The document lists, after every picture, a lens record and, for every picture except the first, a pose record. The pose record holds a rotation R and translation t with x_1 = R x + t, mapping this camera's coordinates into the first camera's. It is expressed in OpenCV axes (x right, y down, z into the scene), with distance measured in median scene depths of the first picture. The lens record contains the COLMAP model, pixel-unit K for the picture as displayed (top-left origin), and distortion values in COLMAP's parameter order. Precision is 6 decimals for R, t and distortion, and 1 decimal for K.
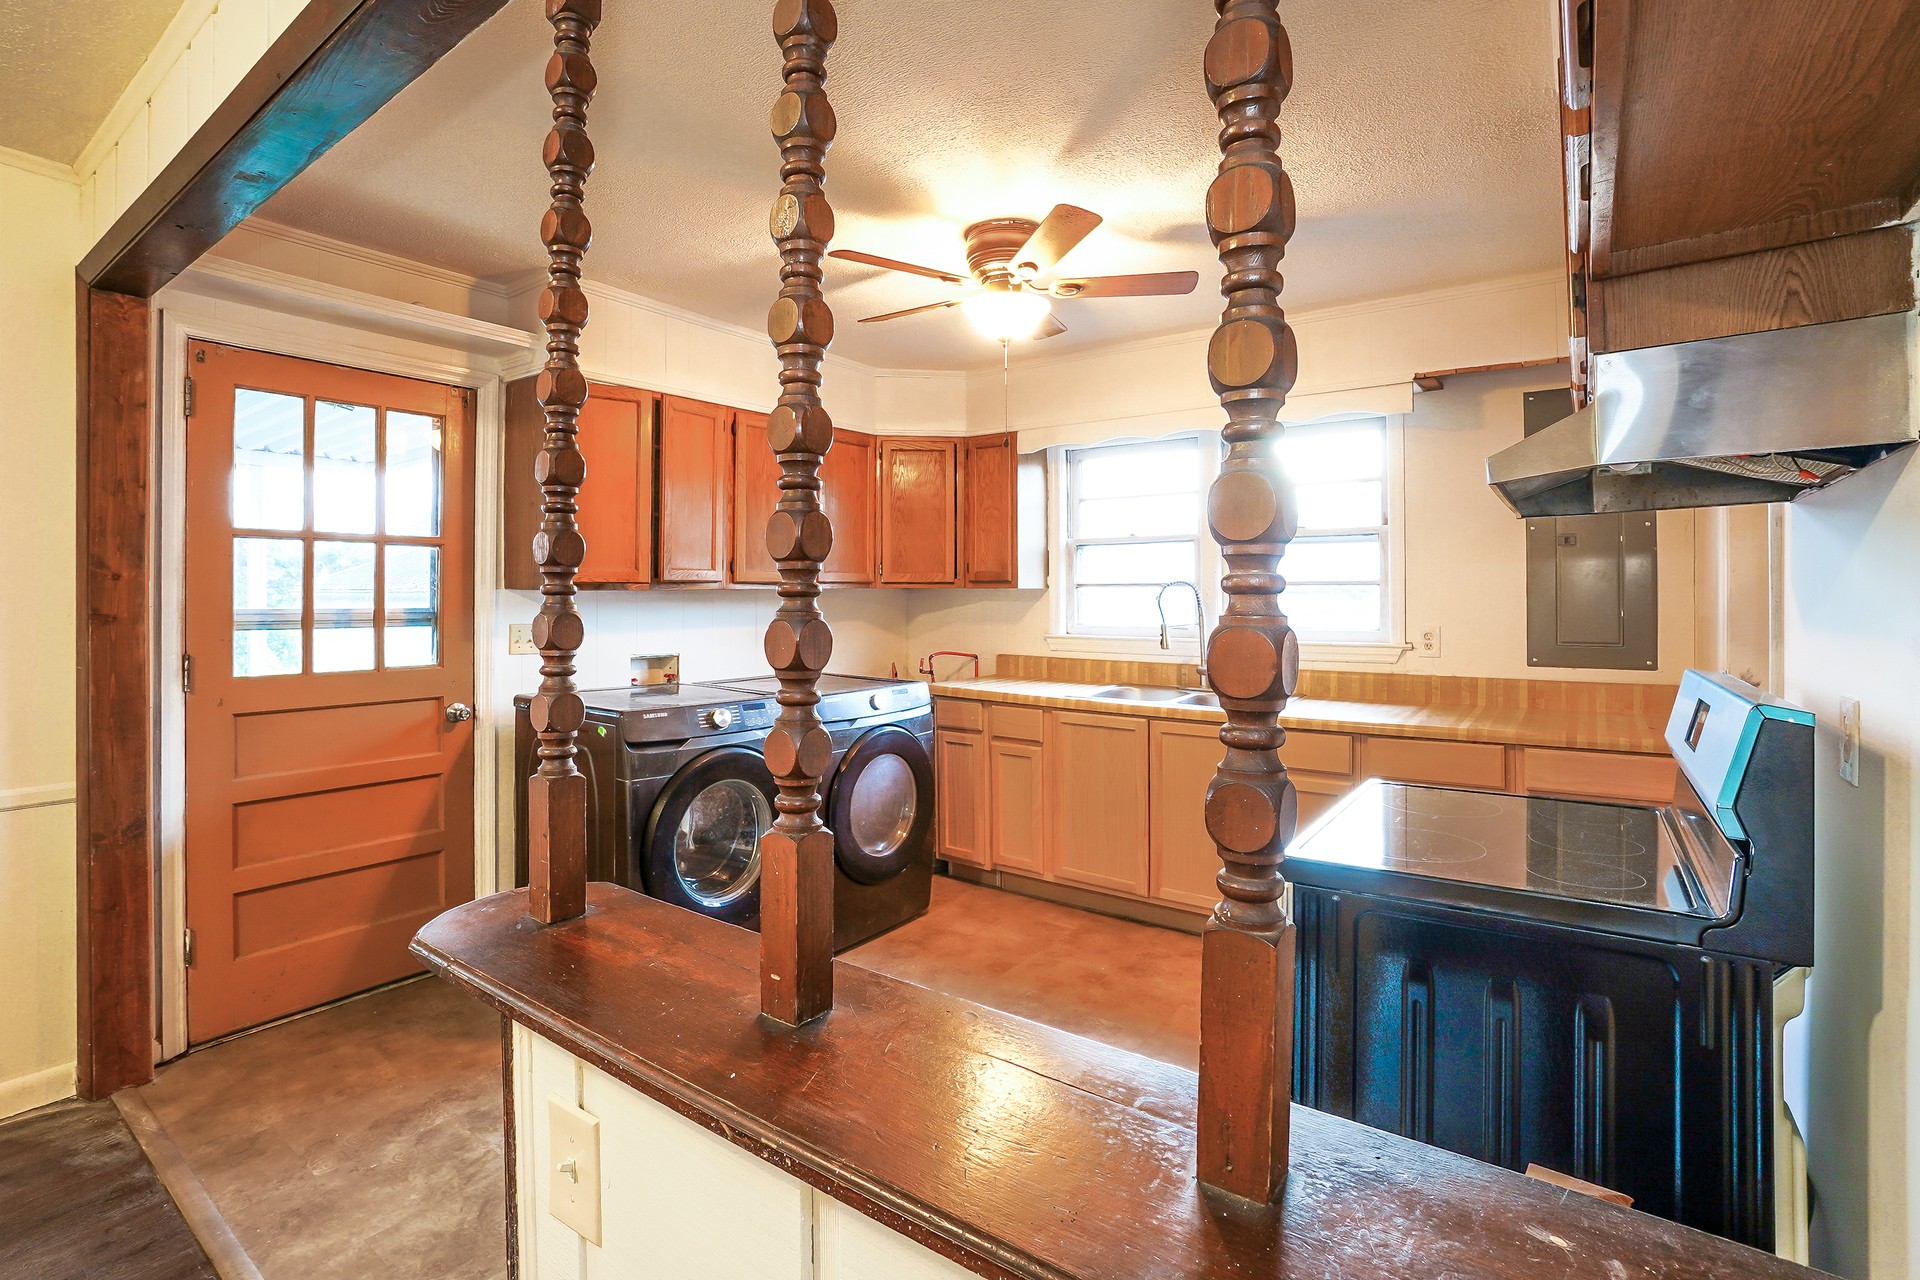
lens RADIAL K [[898.0, 0, 966.1], [0, 898.0, 568.6], [0, 0, 1]] dist [-0.026510, 0.006295]
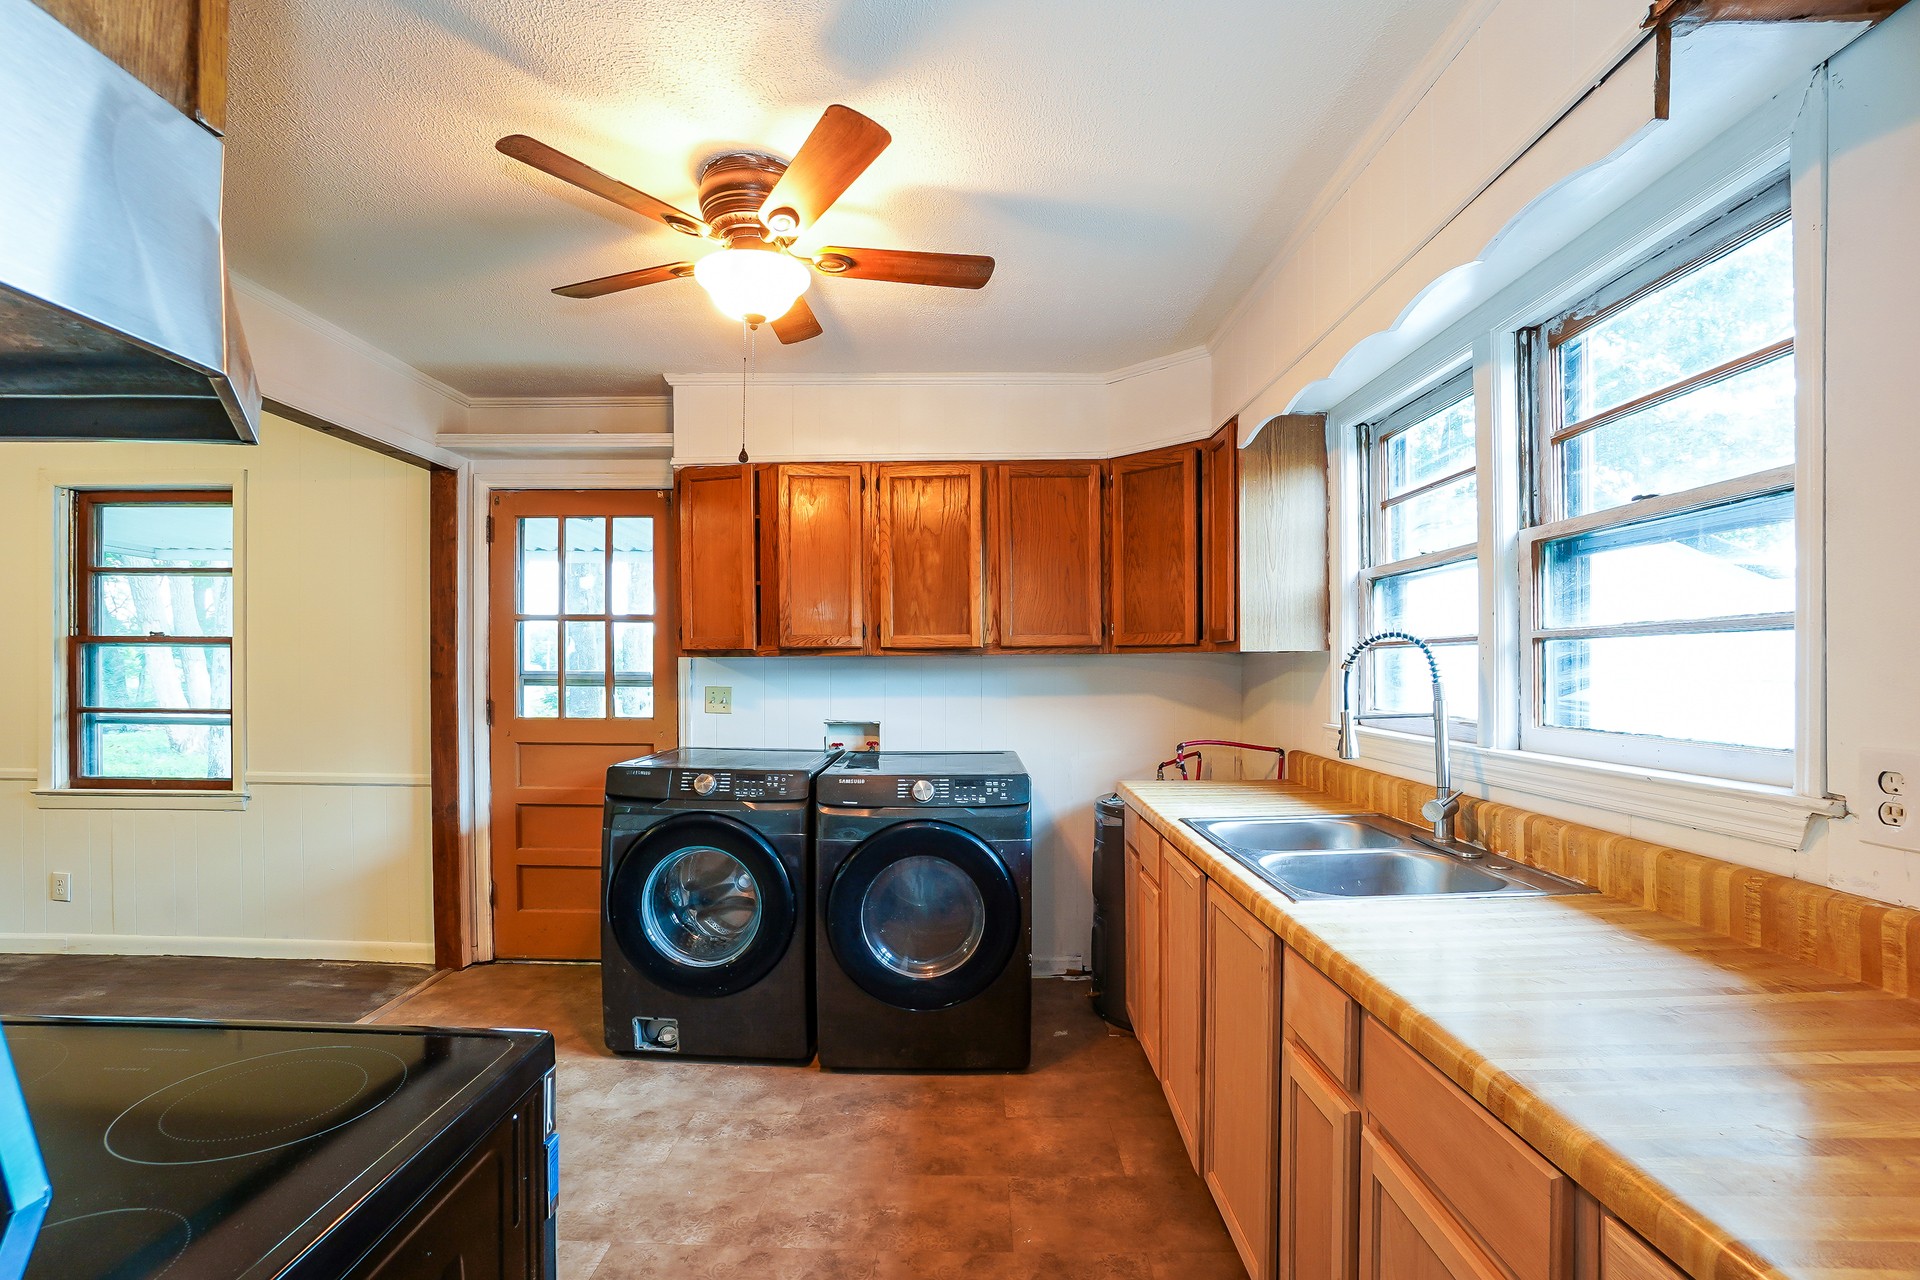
lens RADIAL K [[898.0, 0, 937.7], [0, 898.0, 668.3], [0, 0, 1]] dist [-0.026510, 0.006295]
pose [[0.575226, 0.003267, -0.817988, 0.676132], [0.019990, 0.999637, 0.018050, 0.025757], [0.817750, -0.026735, 0.574952, 0.628198]]
